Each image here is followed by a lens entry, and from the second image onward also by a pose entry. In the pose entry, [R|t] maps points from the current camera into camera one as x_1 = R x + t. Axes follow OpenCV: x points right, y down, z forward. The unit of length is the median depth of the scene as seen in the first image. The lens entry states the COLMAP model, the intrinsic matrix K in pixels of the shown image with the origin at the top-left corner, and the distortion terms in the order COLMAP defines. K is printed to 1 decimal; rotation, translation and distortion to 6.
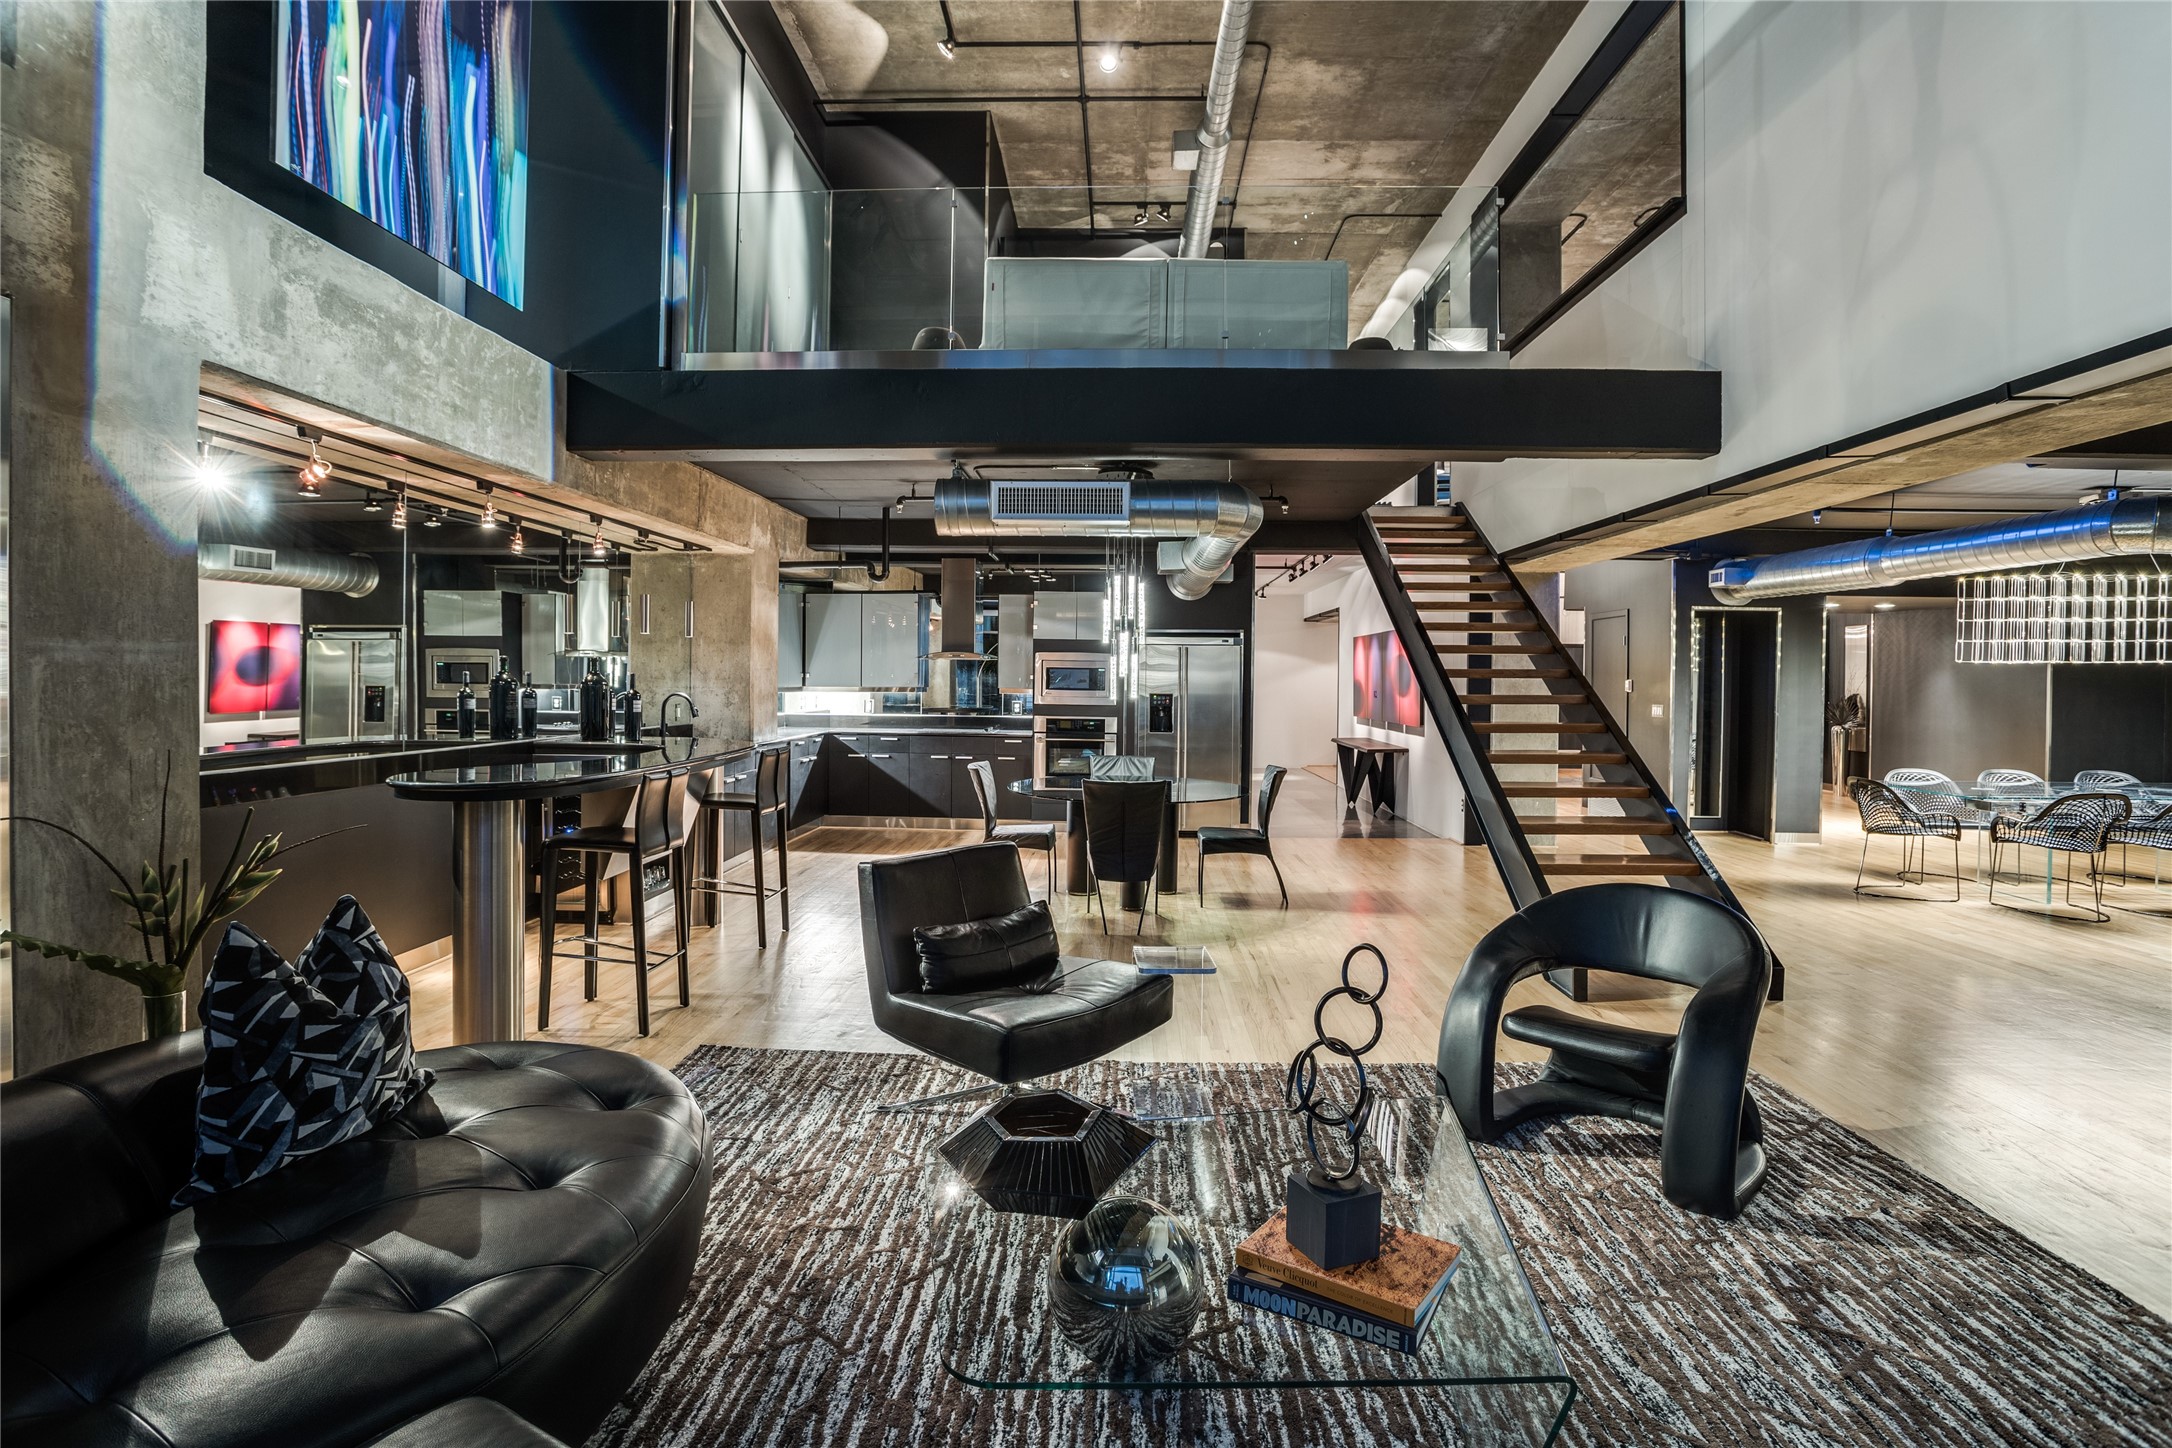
lens RADIAL K [[1076.9, 0, 1080.2], [0, 1076.9, 686.4], [0, 0, 1]] dist [-0.064330, 0.026360]
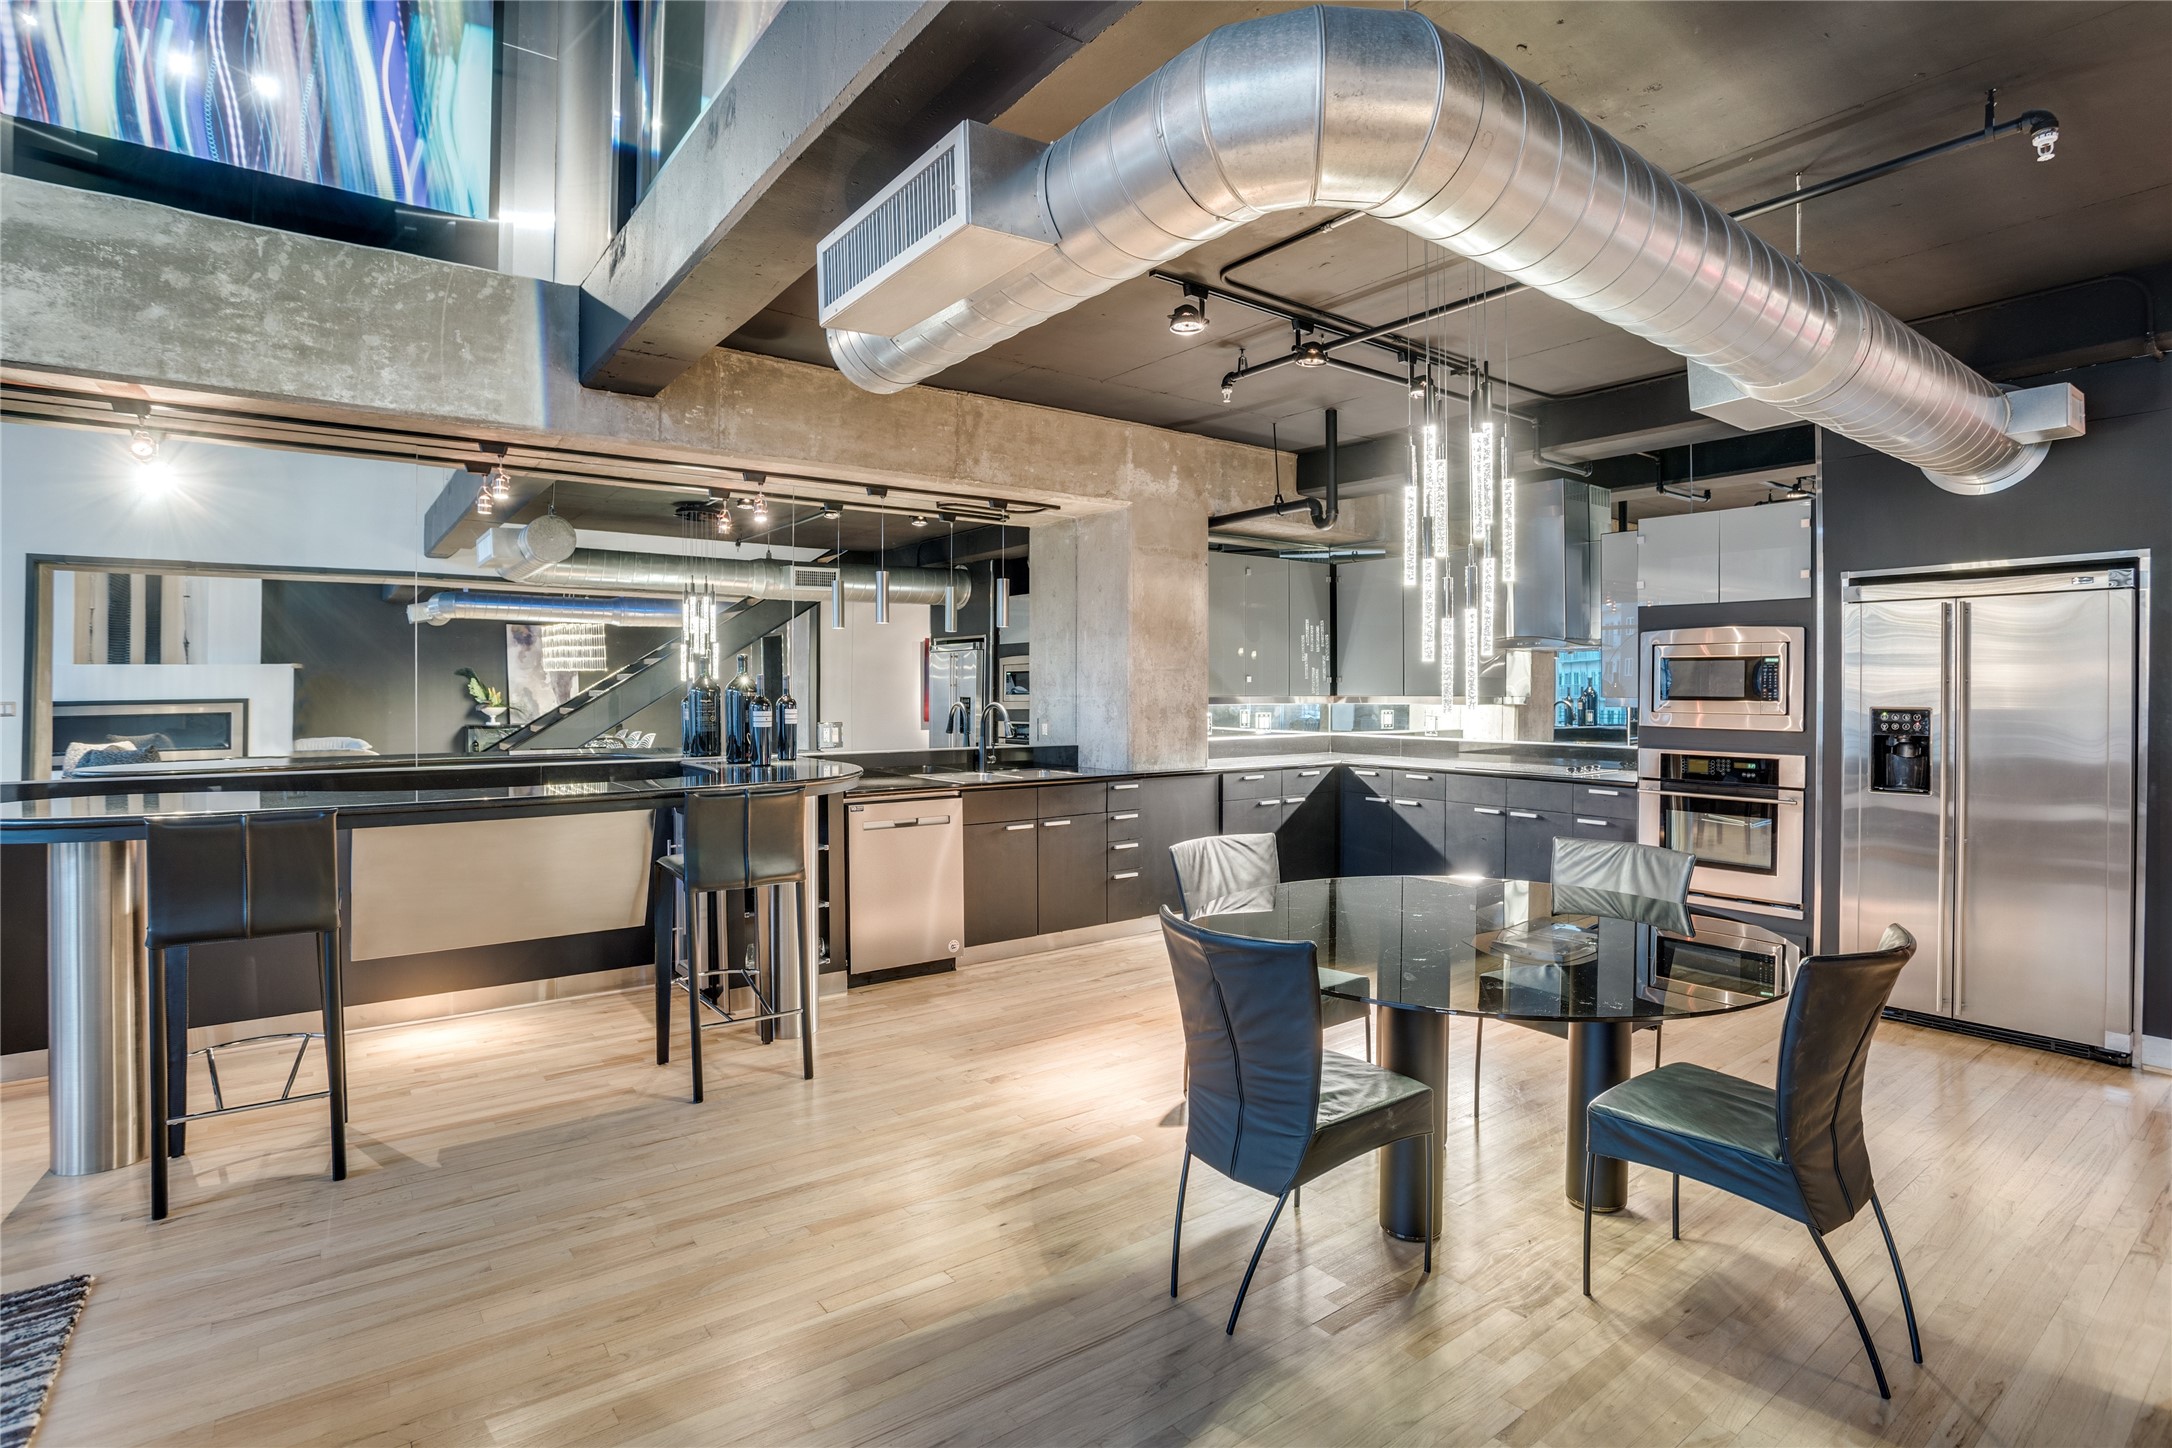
lens RADIAL K [[1097.8, 0, 1078.2], [0, 1097.8, 691.1], [0, 0, 1]] dist [-0.082248, 0.035022]
pose [[0.640158, -0.007534, -0.768207, 0.457104], [0.000613, 0.999957, -0.009296, 0.008947], [0.768243, 0.005480, 0.640135, 1.023645]]
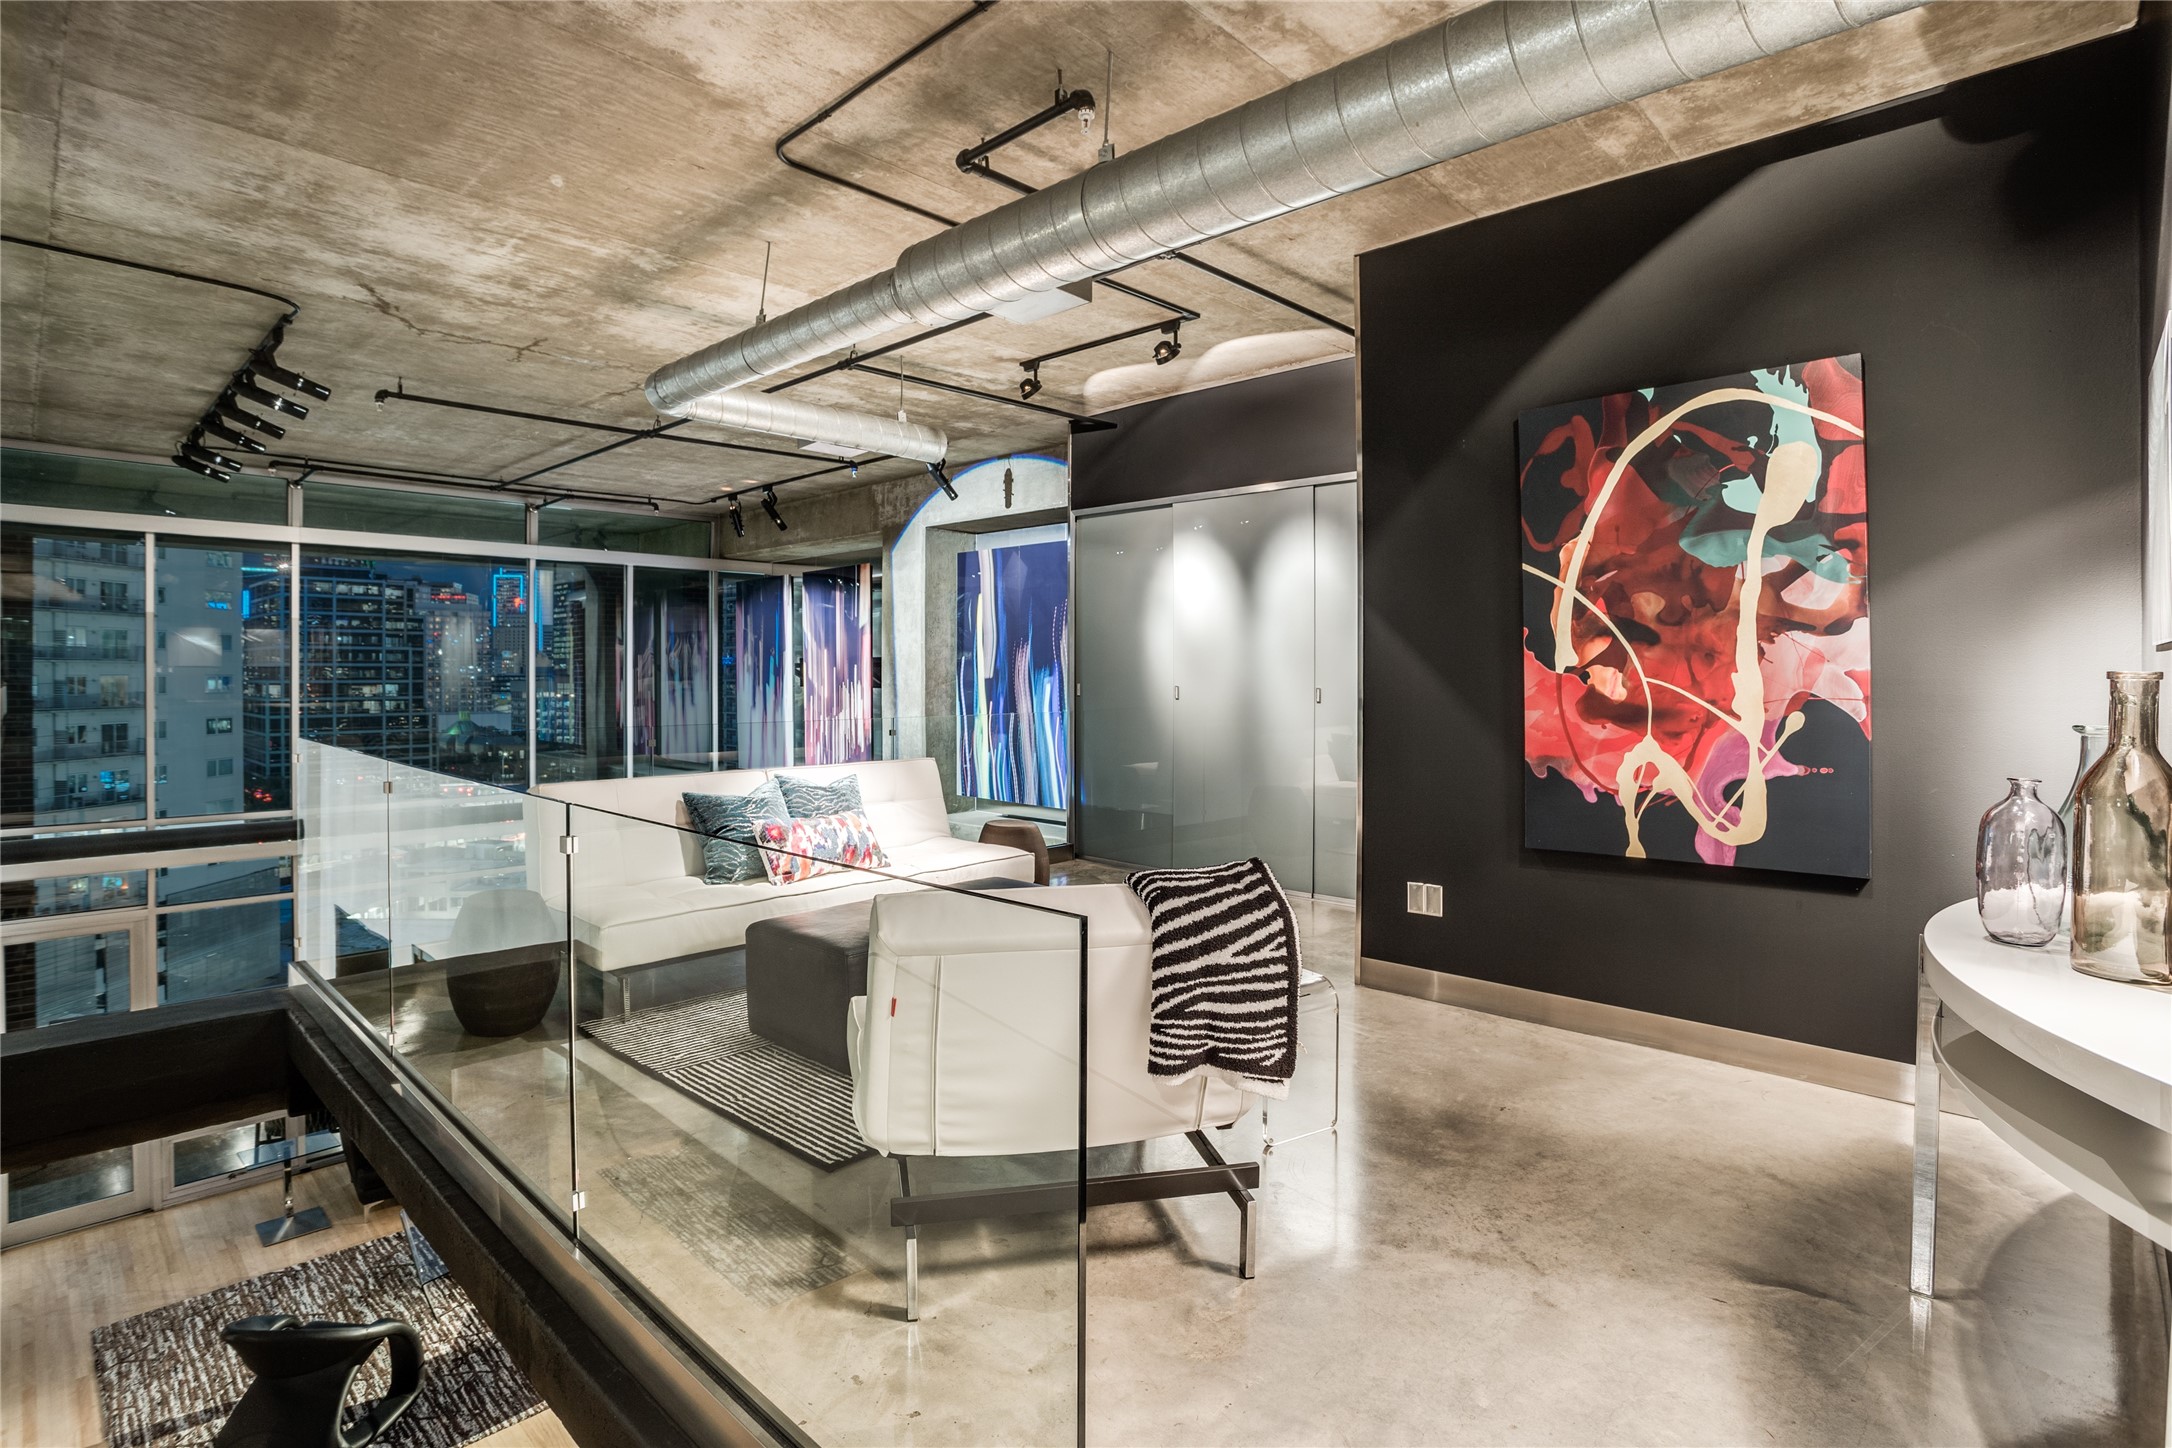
lens RADIAL K [[1076.9, 0, 1080.2], [0, 1076.9, 686.4], [0, 0, 1]] dist [-0.064330, 0.026360]
pose [[-0.669457, 0.004226, -0.742839, 0.734641], [-0.011908, 0.999794, 0.016419, -0.686920], [0.742755, 0.019837, -0.669269, 2.456352]]
